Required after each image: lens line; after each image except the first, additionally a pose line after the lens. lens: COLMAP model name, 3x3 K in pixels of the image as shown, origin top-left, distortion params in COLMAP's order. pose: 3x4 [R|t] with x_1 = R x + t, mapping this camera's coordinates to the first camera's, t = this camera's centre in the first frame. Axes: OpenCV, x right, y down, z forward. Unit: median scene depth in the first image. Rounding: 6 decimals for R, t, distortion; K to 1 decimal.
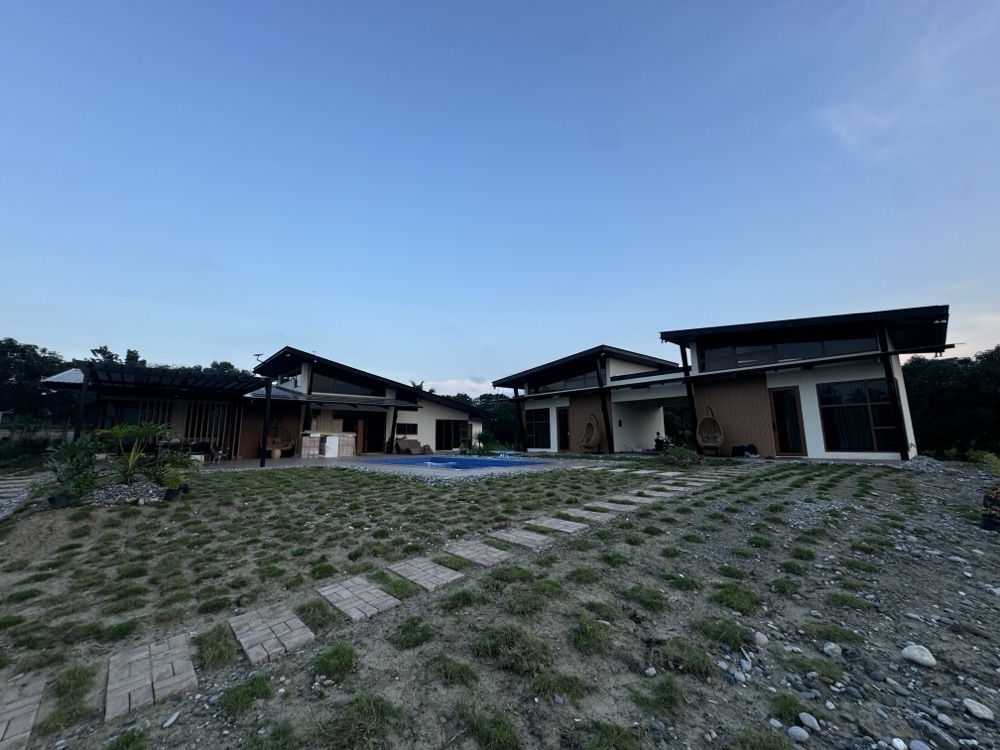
lens RADIAL K [[393.8, 0, 500.0], [0, 393.8, 375.0], [0, 0, 1]] dist [0.000199, -0.000334]
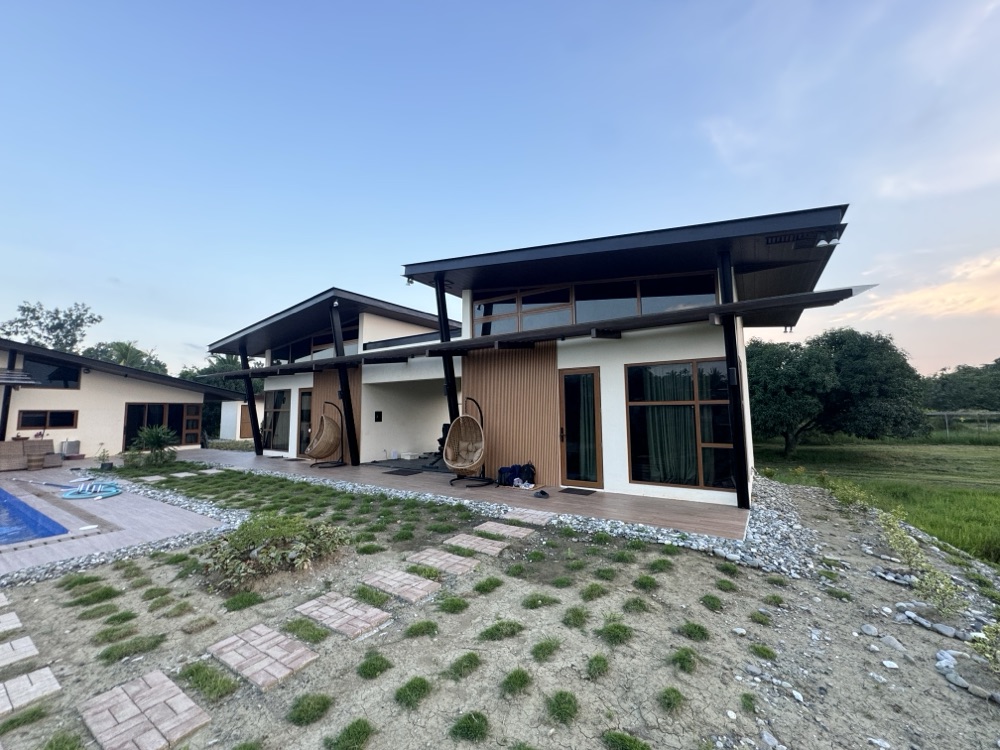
lens RADIAL K [[393.8, 0, 500.0], [0, 393.8, 375.0], [0, 0, 1]] dist [0.000199, -0.000334]
pose [[0.969866, 0.020833, 0.242747, 0.389517], [-0.038516, 0.996919, 0.068326, 0.005421], [-0.240576, -0.075617, 0.967680, 0.390120]]
